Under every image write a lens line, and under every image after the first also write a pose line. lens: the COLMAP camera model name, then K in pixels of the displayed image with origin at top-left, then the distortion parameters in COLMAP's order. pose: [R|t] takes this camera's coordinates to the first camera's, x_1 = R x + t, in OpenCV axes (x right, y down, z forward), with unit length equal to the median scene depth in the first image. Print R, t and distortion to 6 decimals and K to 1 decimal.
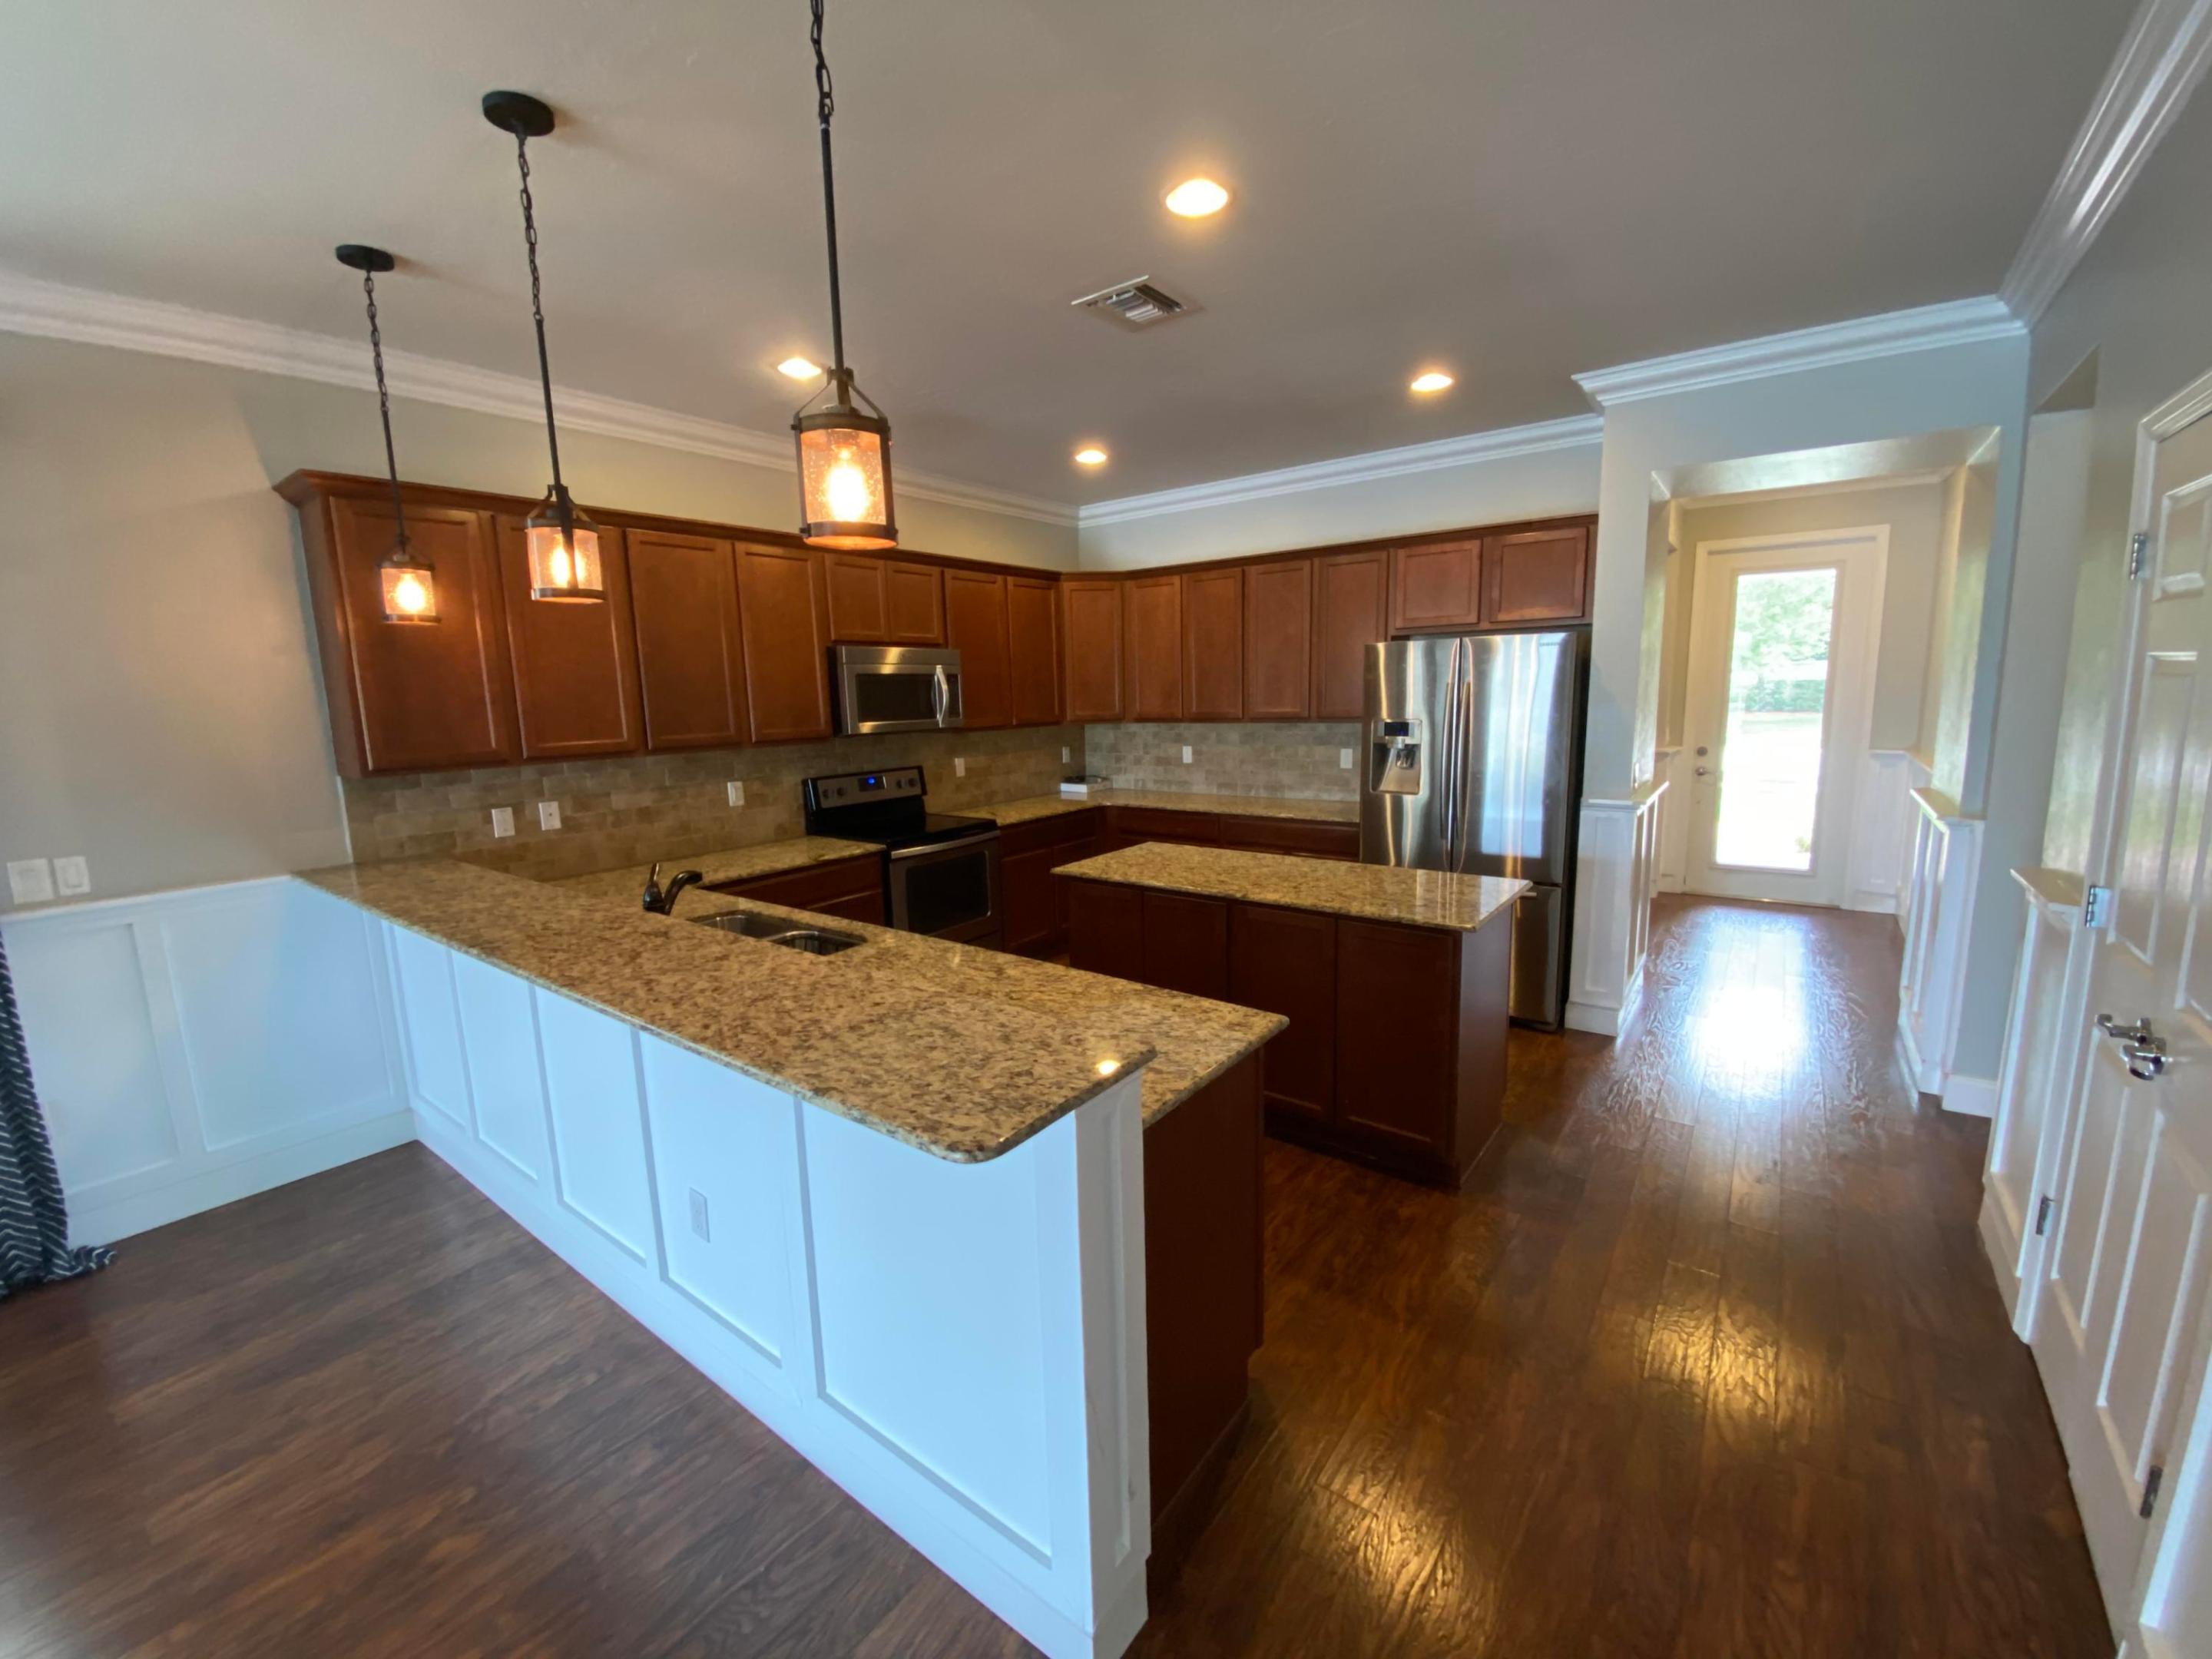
lens RADIAL K [[908.5, 0, 1106.0], [0, 908.5, 829.5], [0, 0, 1]] dist [-0.001499, -0.011700]
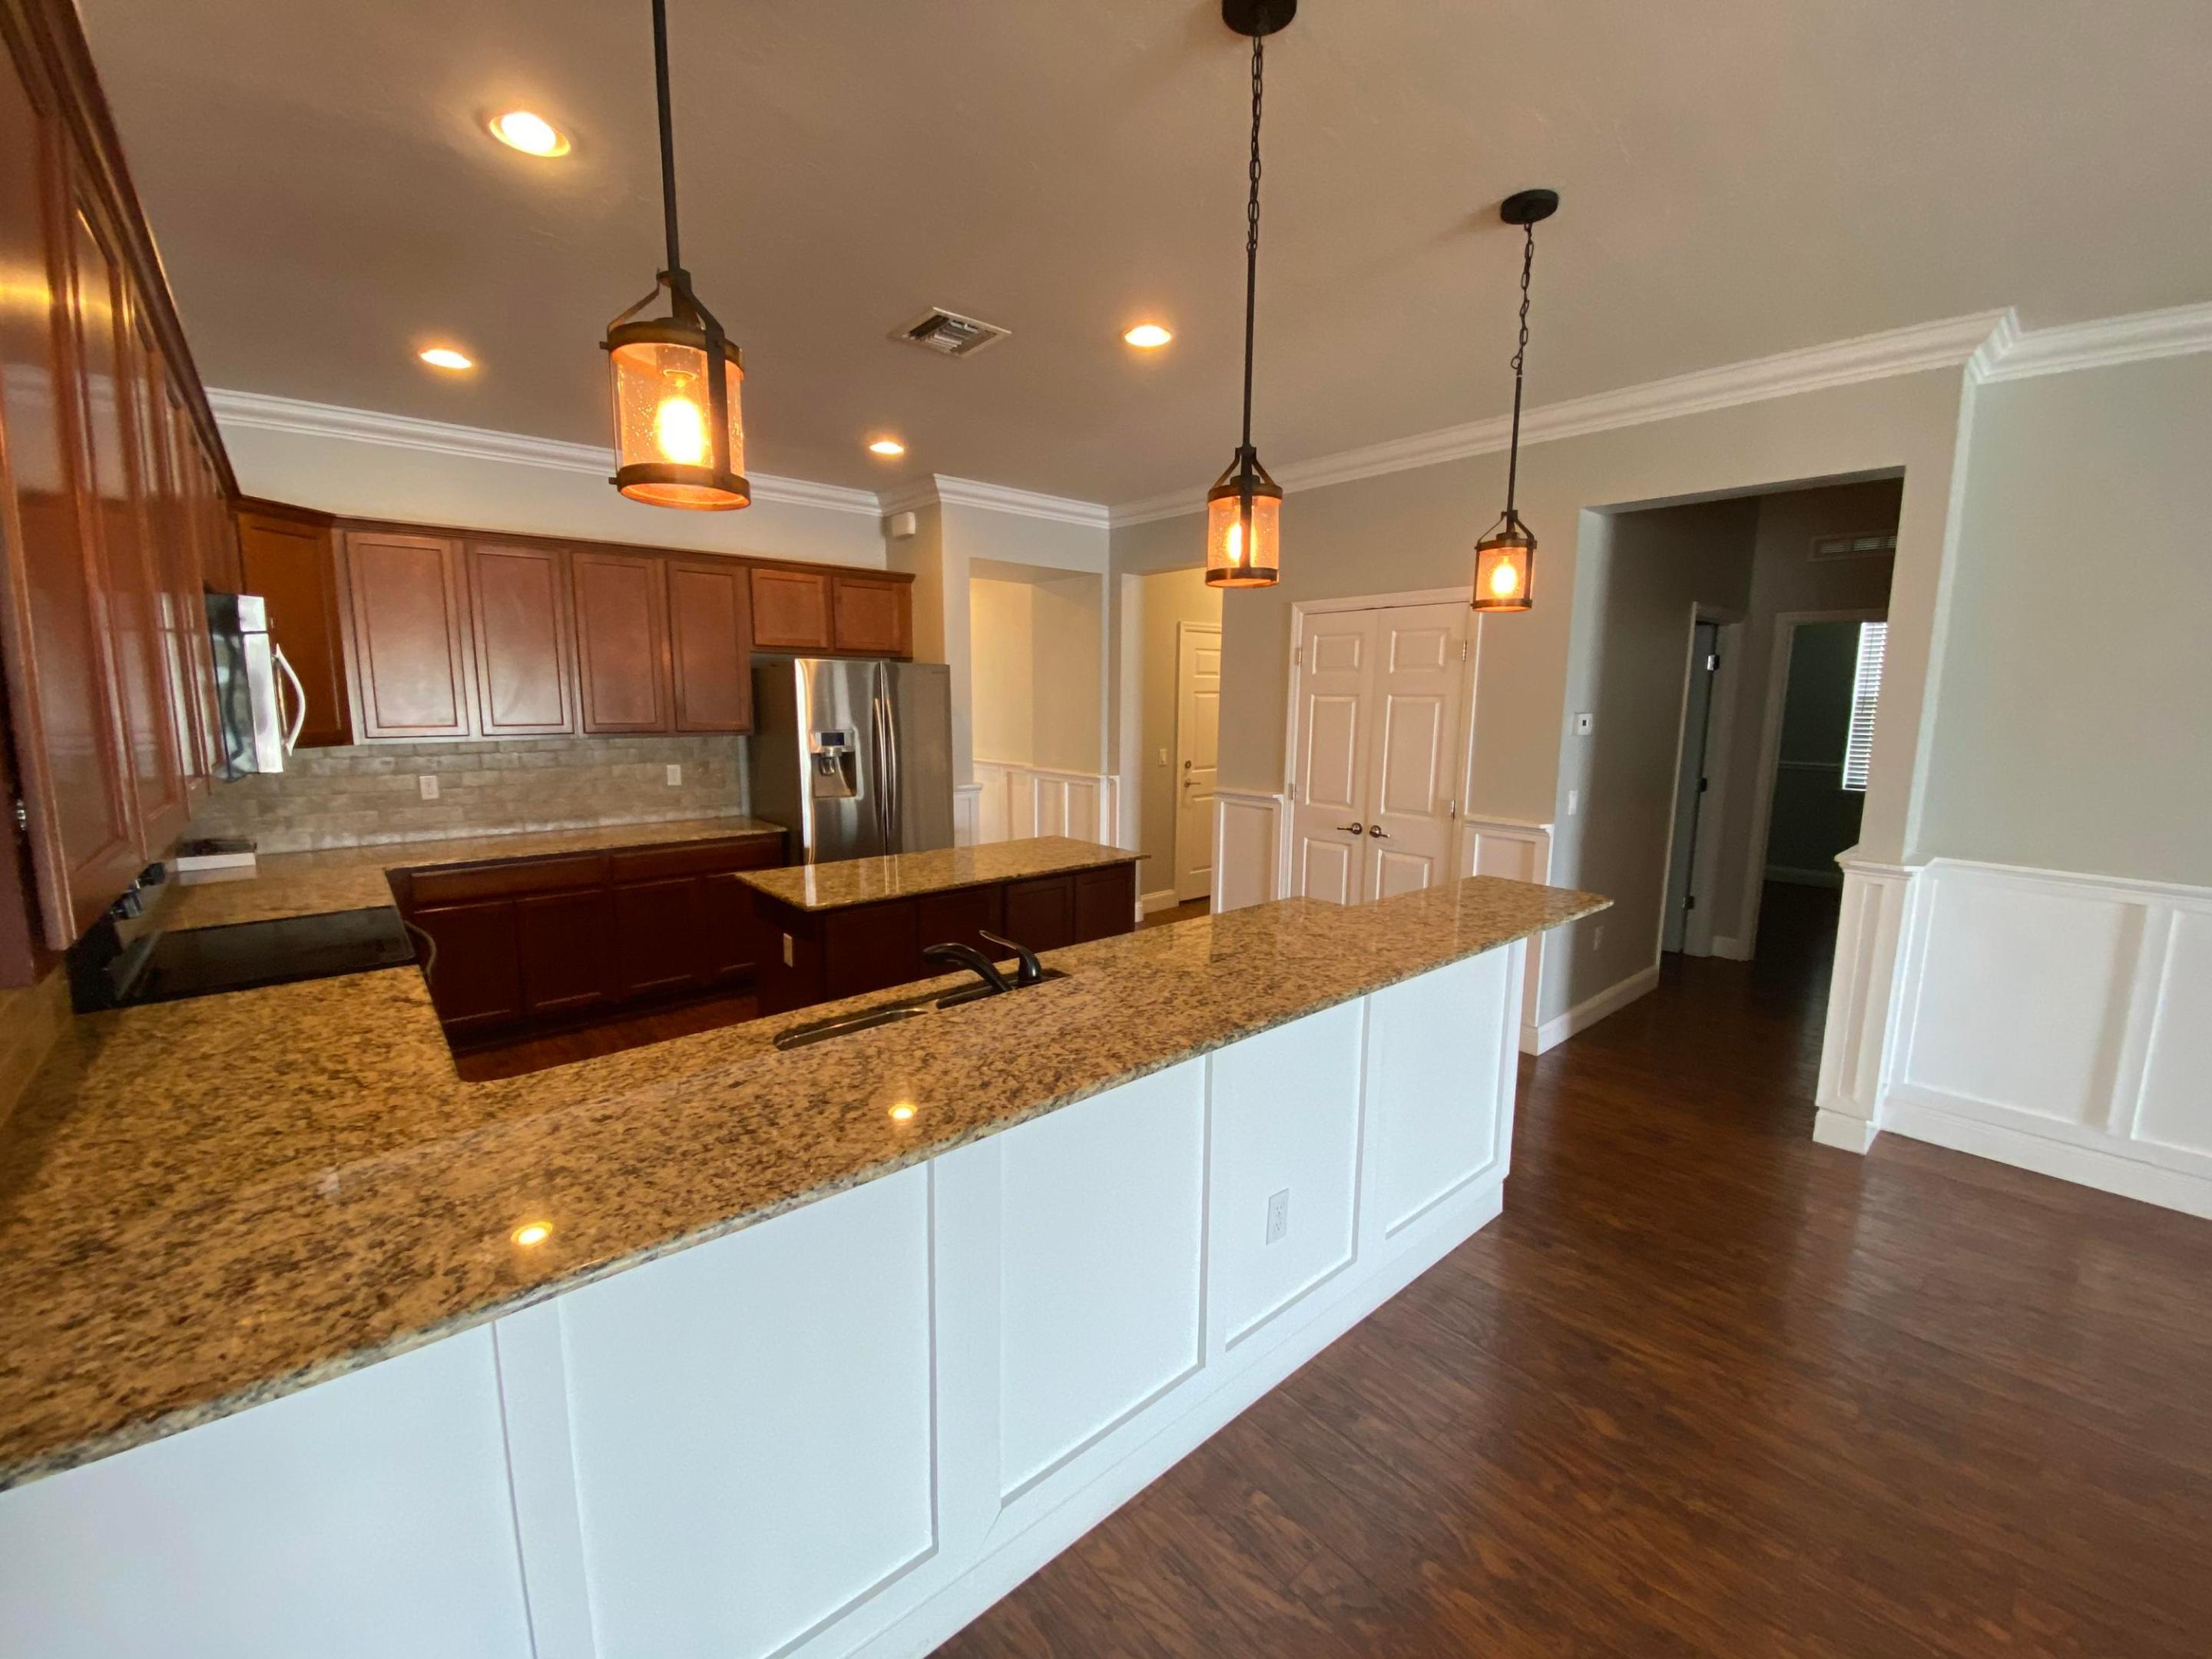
lens RADIAL K [[908.5, 0, 1106.0], [0, 908.5, 829.5], [0, 0, 1]] dist [-0.001499, -0.011700]
pose [[0.195490, -0.115535, 0.973876, -1.332749], [0.140745, 0.986062, 0.088728, -0.100970], [-0.970554, 0.119723, 0.209026, 0.880053]]
